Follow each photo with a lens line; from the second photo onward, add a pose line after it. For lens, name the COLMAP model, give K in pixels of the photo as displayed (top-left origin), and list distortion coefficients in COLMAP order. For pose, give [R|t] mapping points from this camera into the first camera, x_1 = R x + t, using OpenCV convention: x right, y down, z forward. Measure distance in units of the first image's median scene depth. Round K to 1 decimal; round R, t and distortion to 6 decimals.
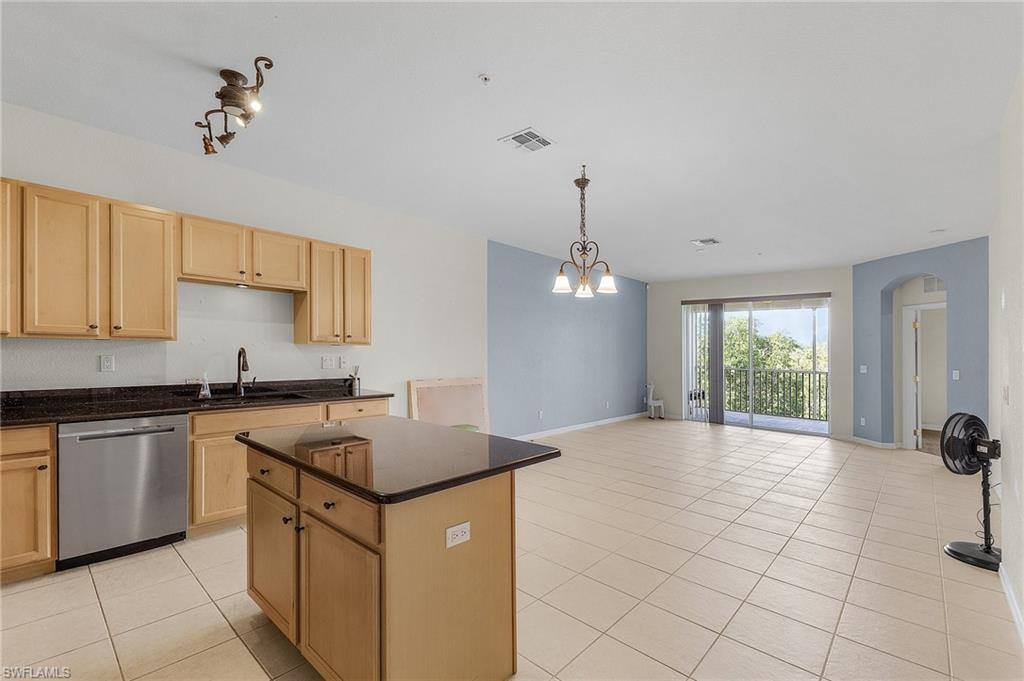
lens RADIAL K [[444.9, 0, 511.6], [0, 444.9, 334.7], [0, 0, 1]] dist [0.005850, 0.000827]
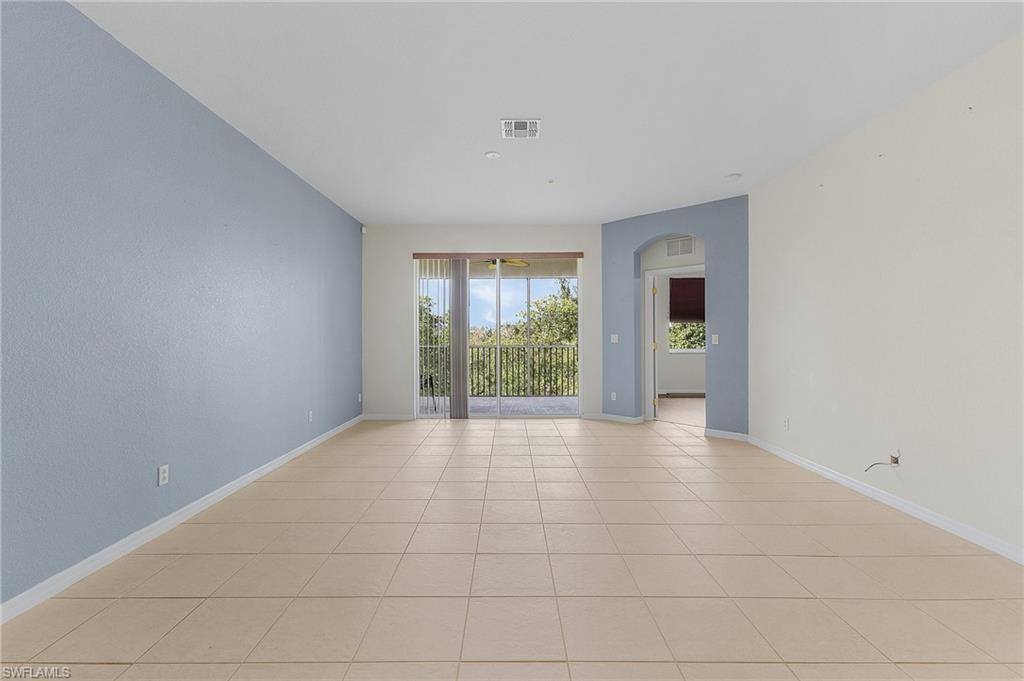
lens RADIAL K [[444.9, 0, 514.0], [0, 444.9, 331.1], [0, 0, 1]] dist [0.005850, 0.000827]
pose [[0.735781, -0.016511, 0.677018, 0.025741], [-0.003112, 0.999610, 0.027760, 0.037309], [-0.677212, -0.022532, 0.735443, 0.471014]]
